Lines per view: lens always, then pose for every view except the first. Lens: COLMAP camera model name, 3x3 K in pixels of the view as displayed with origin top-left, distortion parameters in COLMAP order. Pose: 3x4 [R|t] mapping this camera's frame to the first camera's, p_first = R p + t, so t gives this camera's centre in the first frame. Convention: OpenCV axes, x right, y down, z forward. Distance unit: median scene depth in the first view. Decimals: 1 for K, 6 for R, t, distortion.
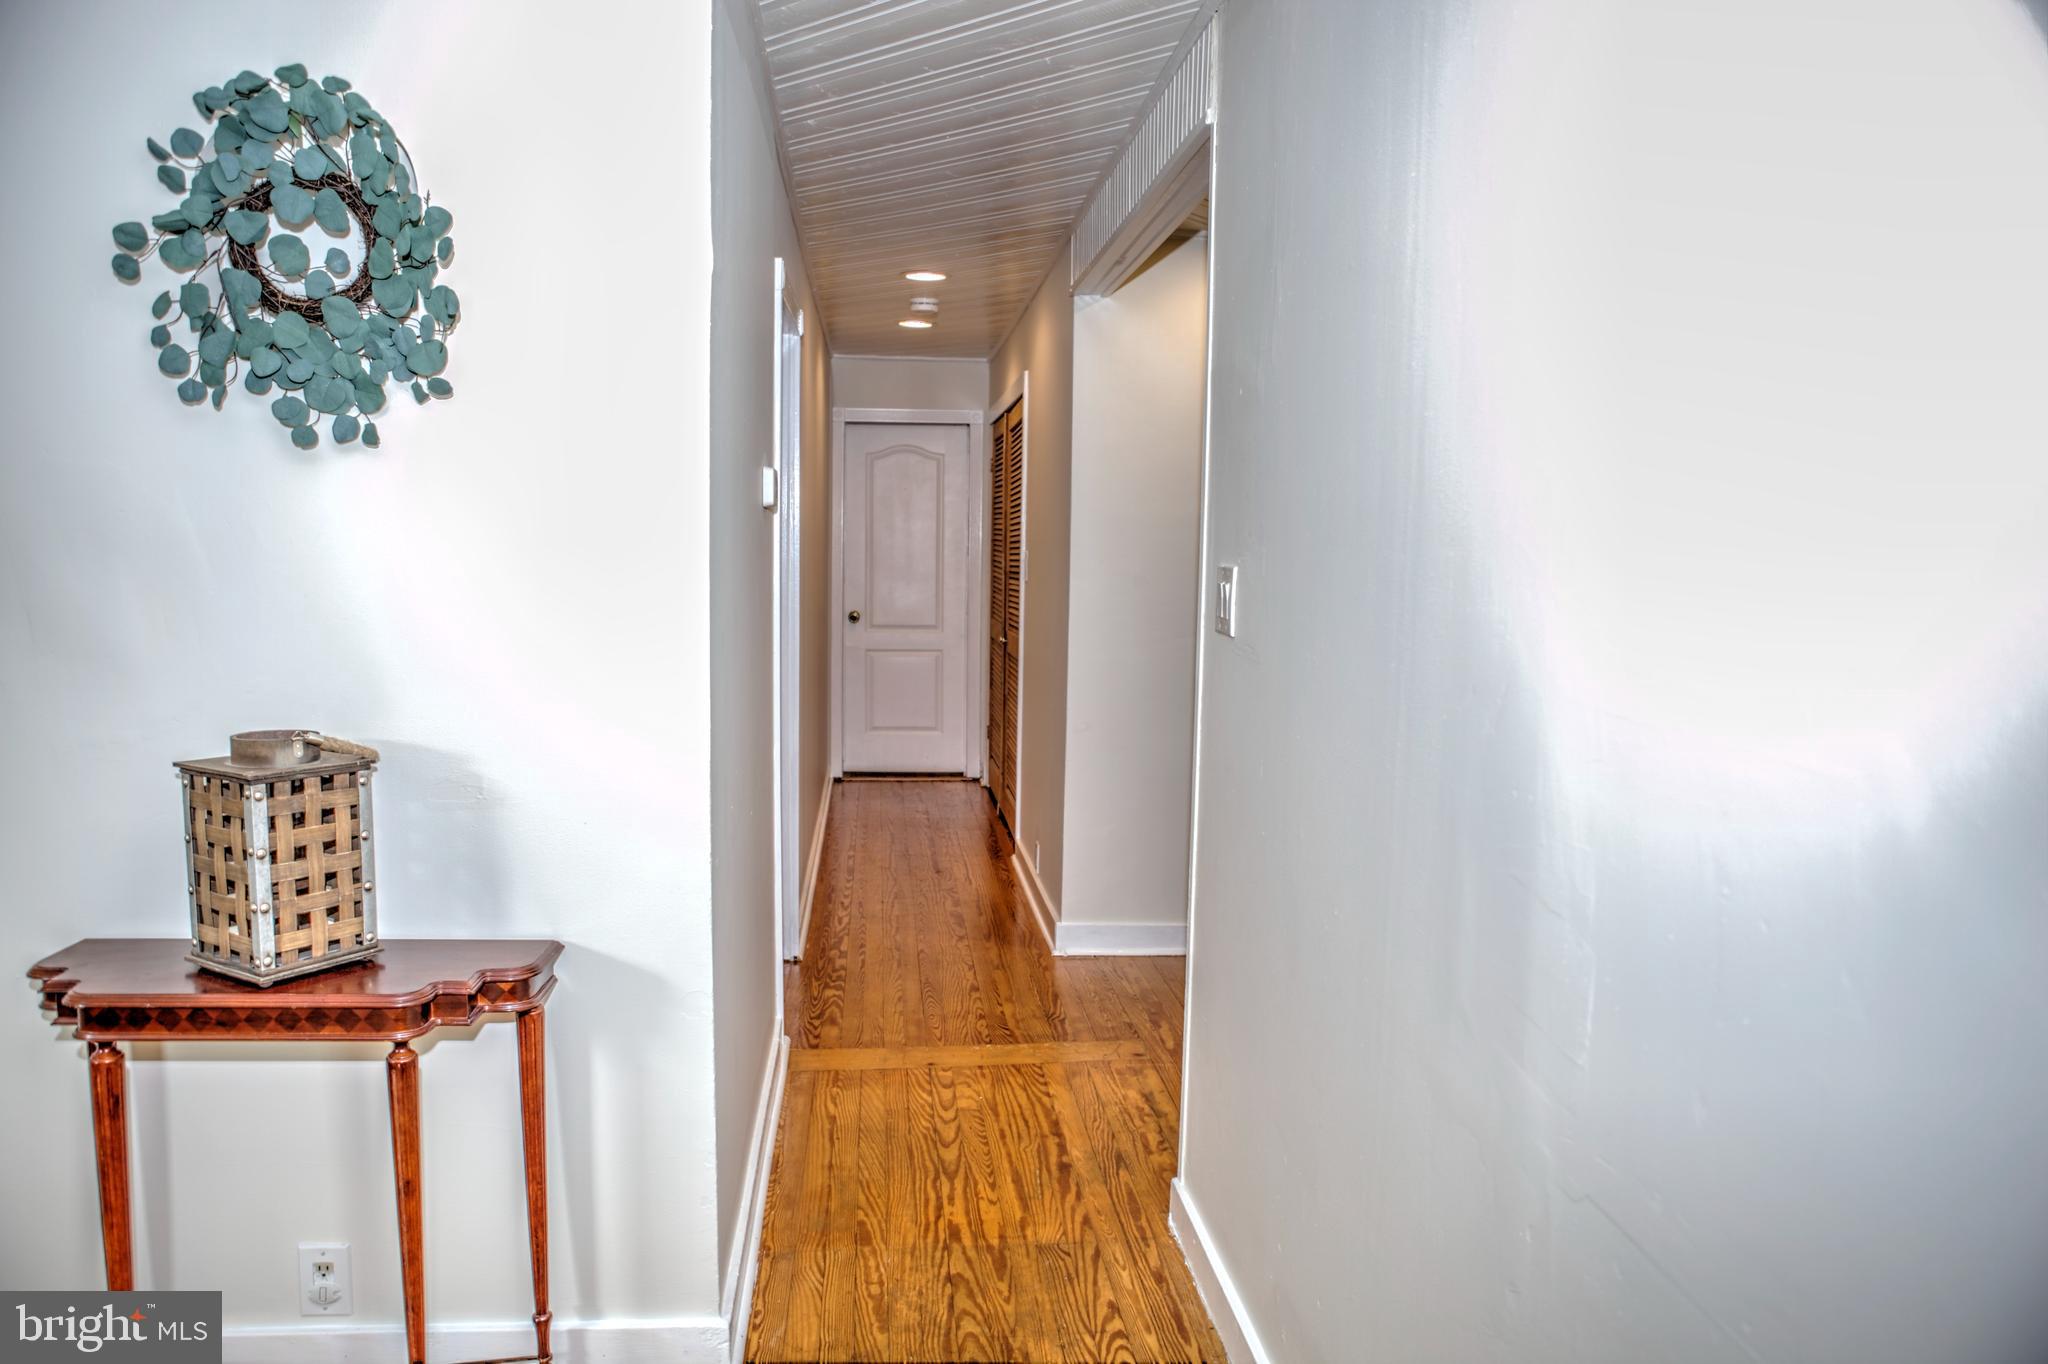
lens RADIAL K [[1412.7, 0, 1024.0], [0, 1412.7, 682.0], [0, 0, 1]] dist [-0.096677, 0.058110]
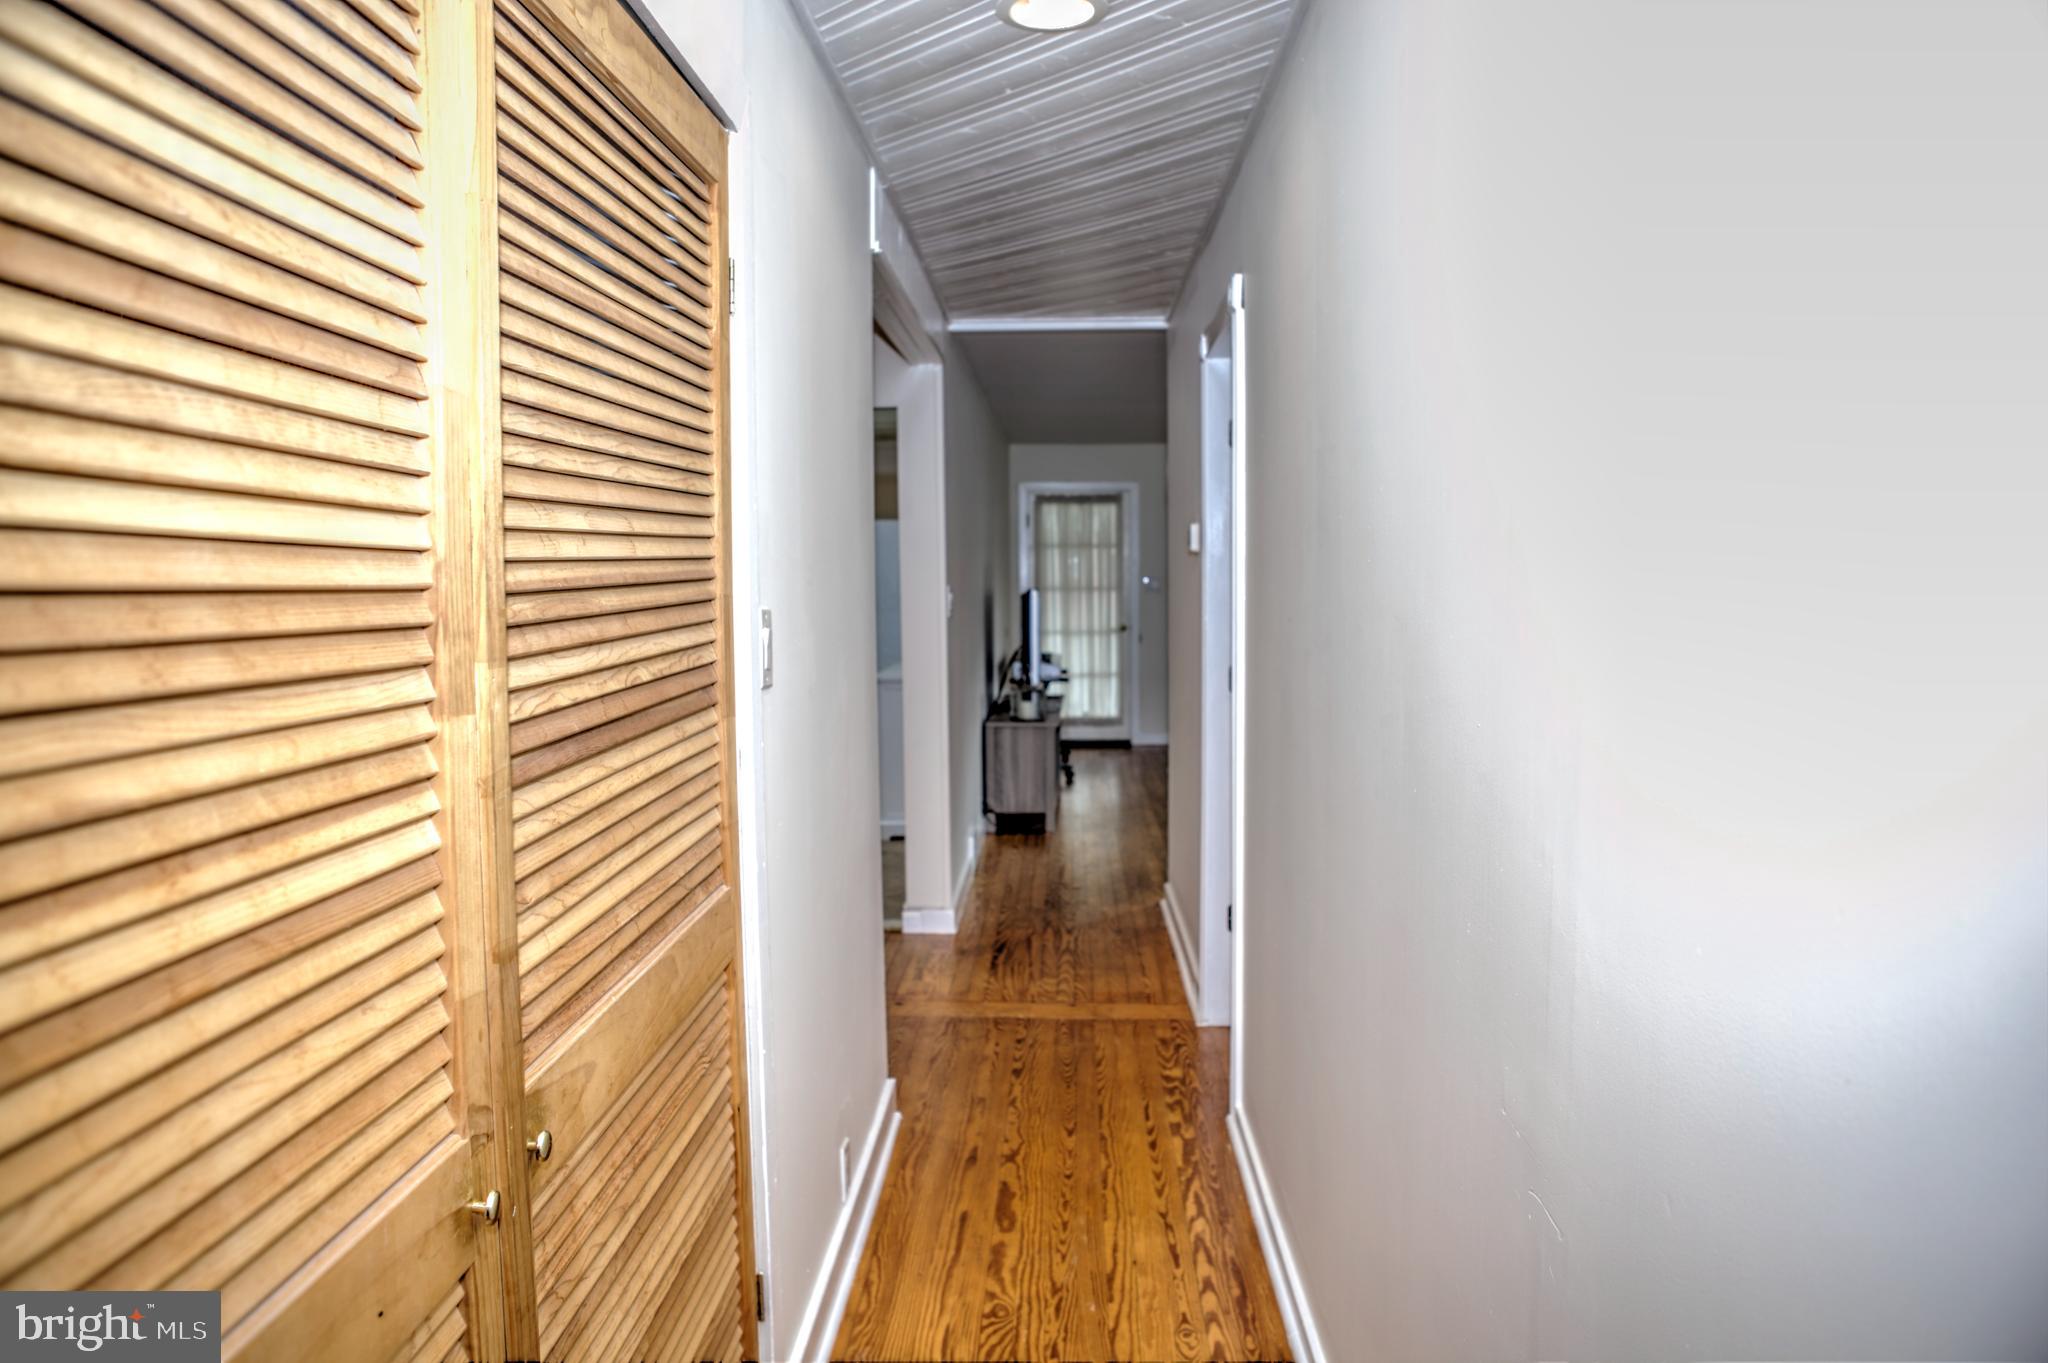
lens RADIAL K [[1412.7, 0, 1024.0], [0, 1412.7, 681.5], [0, 0, 1]] dist [-0.096677, 0.058110]
pose [[-0.991099, -0.019892, 0.131633, -0.170756], [0.004654, 0.982992, 0.183587, -0.217874], [-0.133046, 0.182566, -0.974150, 2.041763]]
